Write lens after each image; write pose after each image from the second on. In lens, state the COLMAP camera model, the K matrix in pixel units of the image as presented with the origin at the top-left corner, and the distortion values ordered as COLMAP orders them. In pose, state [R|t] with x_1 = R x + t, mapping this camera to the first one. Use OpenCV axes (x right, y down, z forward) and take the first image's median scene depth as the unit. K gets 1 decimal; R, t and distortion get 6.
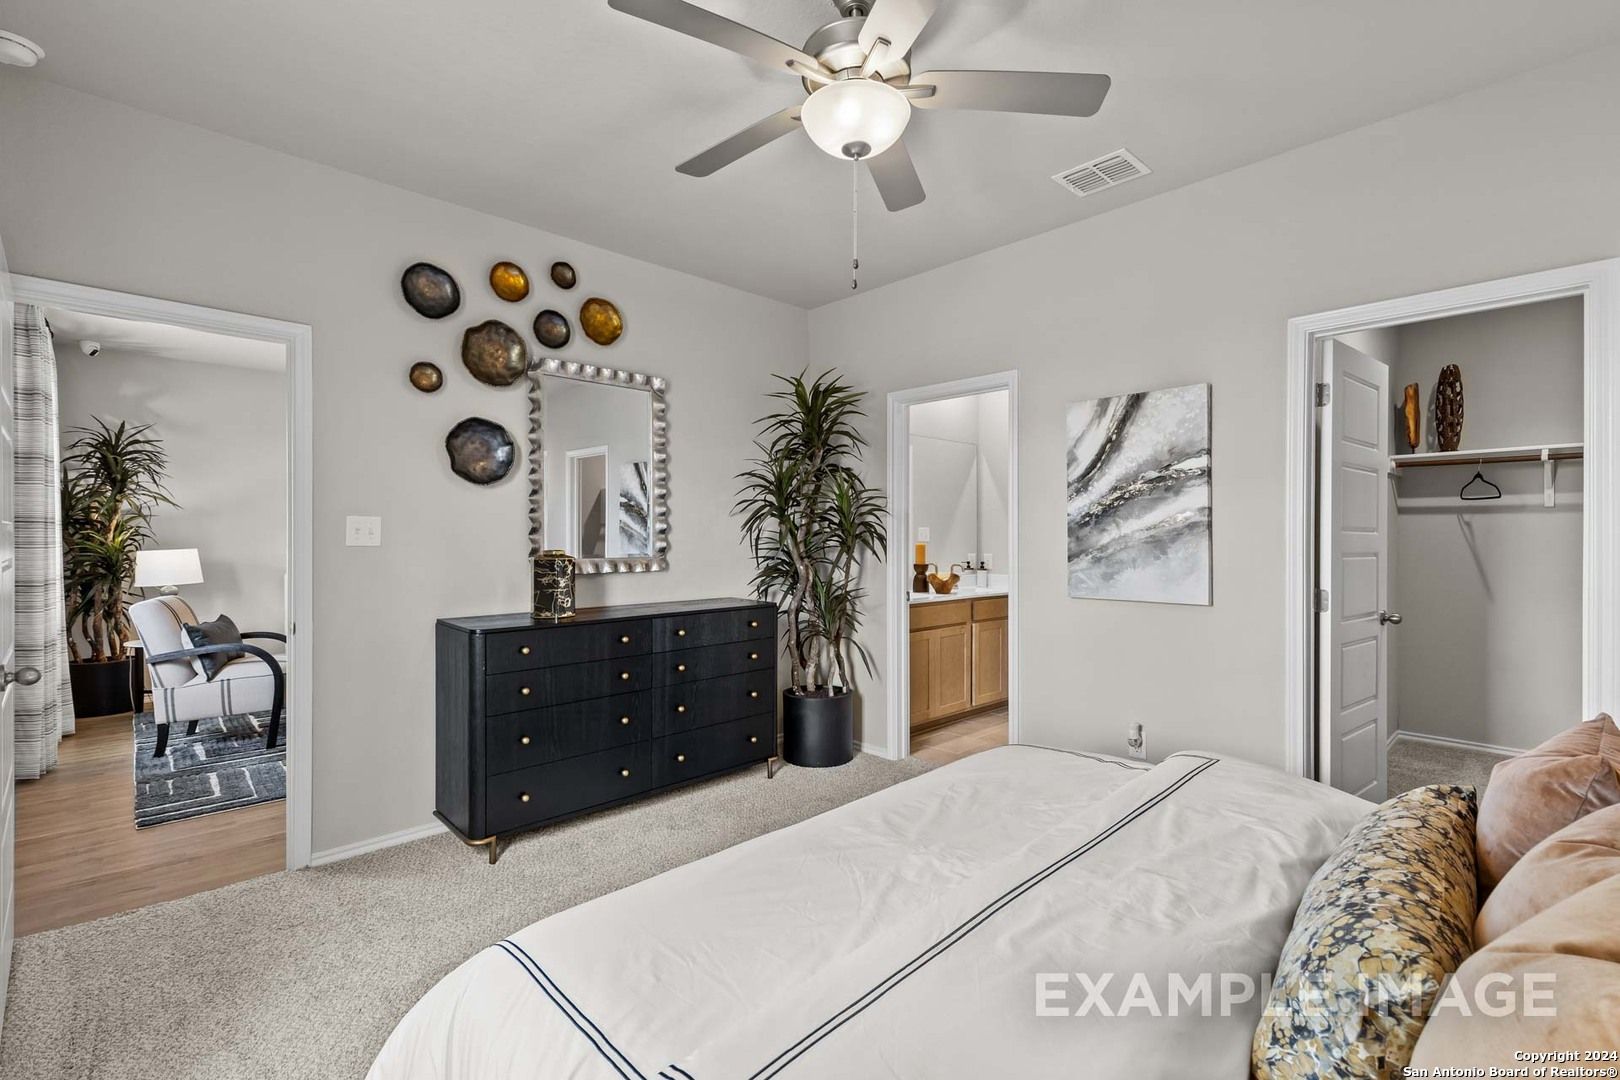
lens RADIAL K [[730.5, 0, 807.7], [0, 730.5, 537.8], [0, 0, 1]] dist [0.000632, 0.000007]
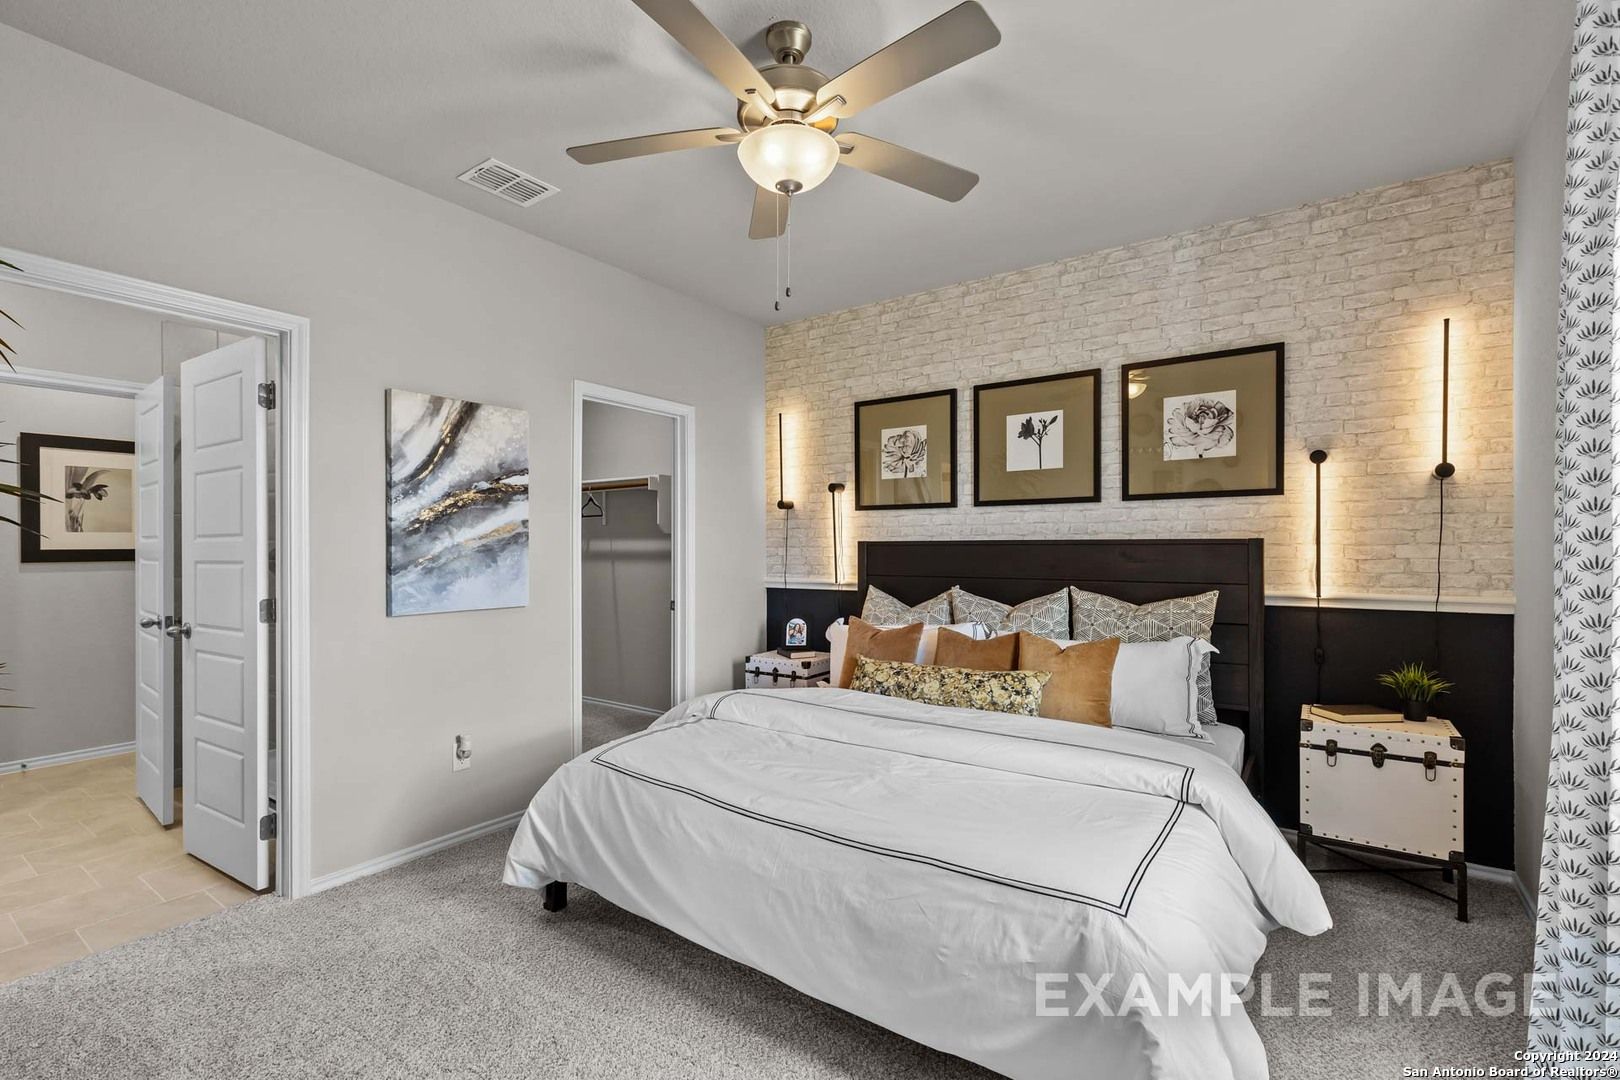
lens RADIAL K [[730.5, 0, 810.3], [0, 730.5, 550.0], [0, 0, 1]] dist [0.000632, 0.000007]
pose [[-0.215309, -0.000419, 0.976546, -0.618024], [0.001333, 0.999999, 0.000723, 0.004229], [-0.976545, 0.001457, -0.215308, 0.756402]]
